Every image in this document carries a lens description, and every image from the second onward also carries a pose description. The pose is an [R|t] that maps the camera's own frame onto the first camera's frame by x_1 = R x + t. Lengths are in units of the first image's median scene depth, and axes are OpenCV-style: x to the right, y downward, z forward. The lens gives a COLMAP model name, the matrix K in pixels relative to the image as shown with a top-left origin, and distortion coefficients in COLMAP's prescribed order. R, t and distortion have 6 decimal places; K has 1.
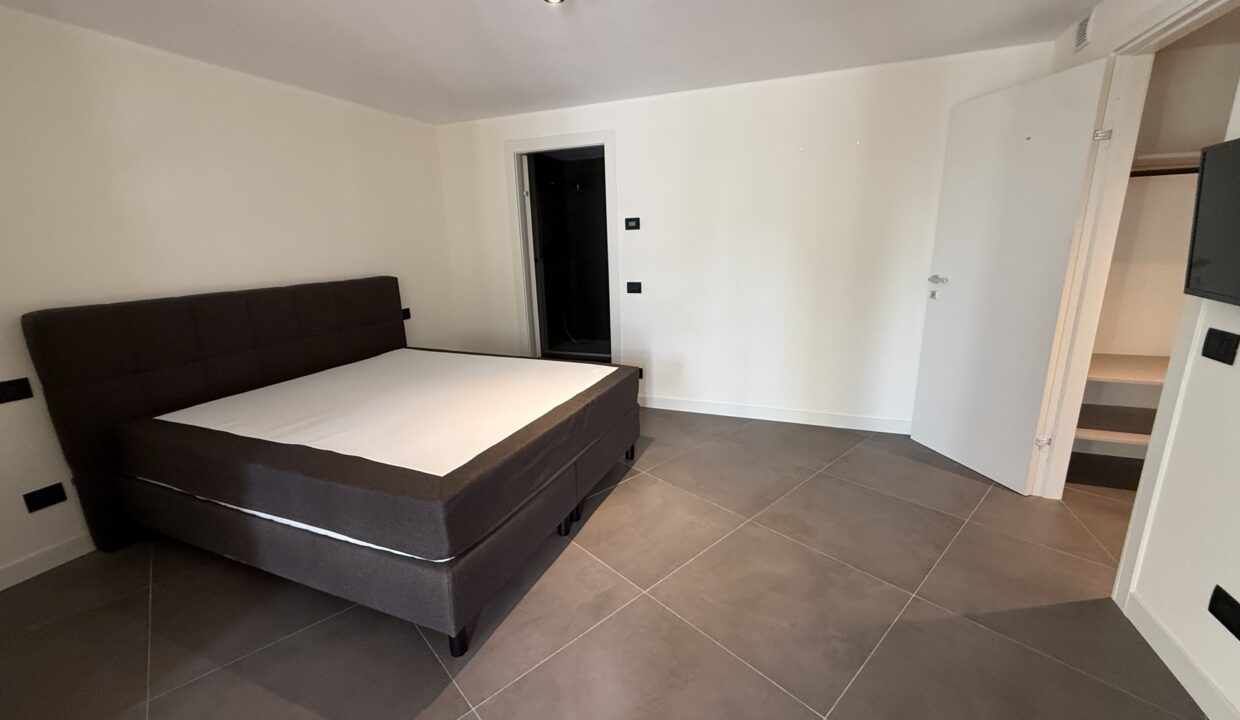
lens RADIAL K [[496.2, 0, 615.5], [0, 496.2, 360.3], [0, 0, 1]] dist [-0.000186, 0.000512]
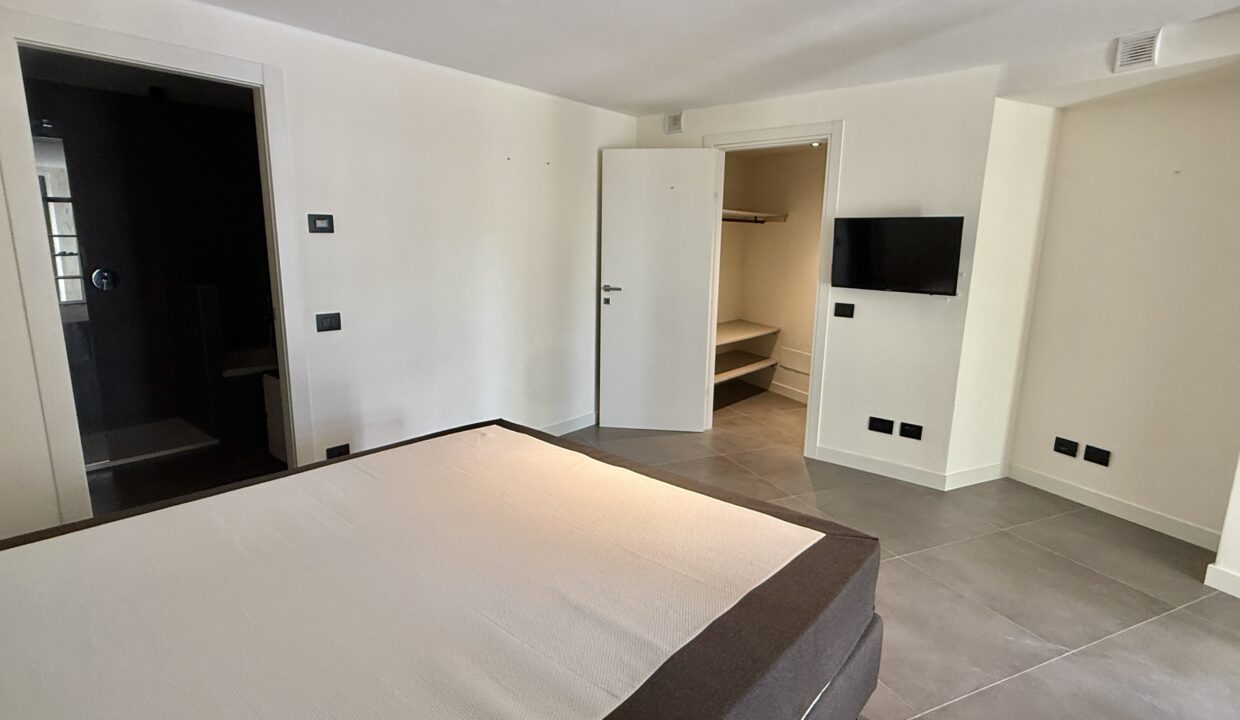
lens RADIAL K [[618.1, 0, 620.0], [0, 618.1, 360.0], [0, 0, 1]] dist [0.001134, -0.000193]
pose [[0.304717, -0.148421, 0.940808, -0.625988], [0.204265, 0.974983, 0.087654, -0.095960], [-0.930282, 0.165464, 0.327411, 0.413211]]
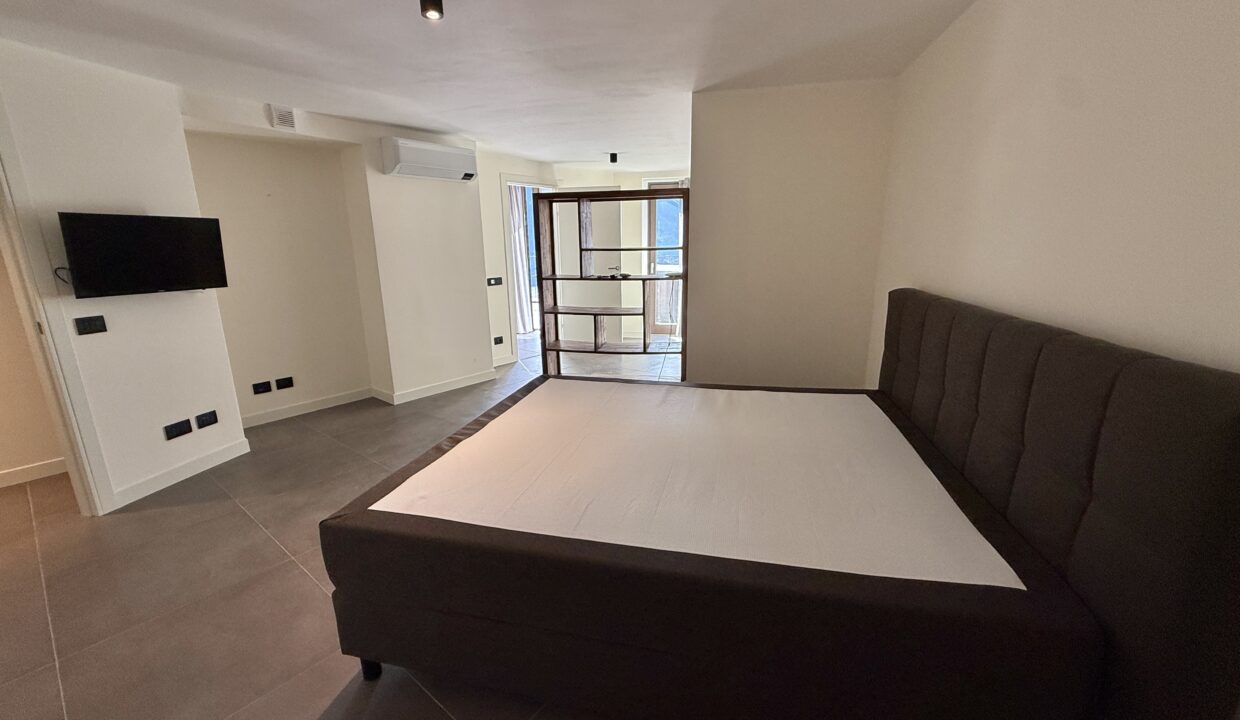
lens RADIAL K [[496.2, 0, 615.5], [0, 496.2, 360.3], [0, 0, 1]] dist [-0.000186, 0.000512]
pose [[-0.984297, 0.083259, -0.155652, -0.149553], [0.002852, 0.889163, 0.457581, -0.274512], [0.176497, 0.449952, -0.875438, 1.122165]]
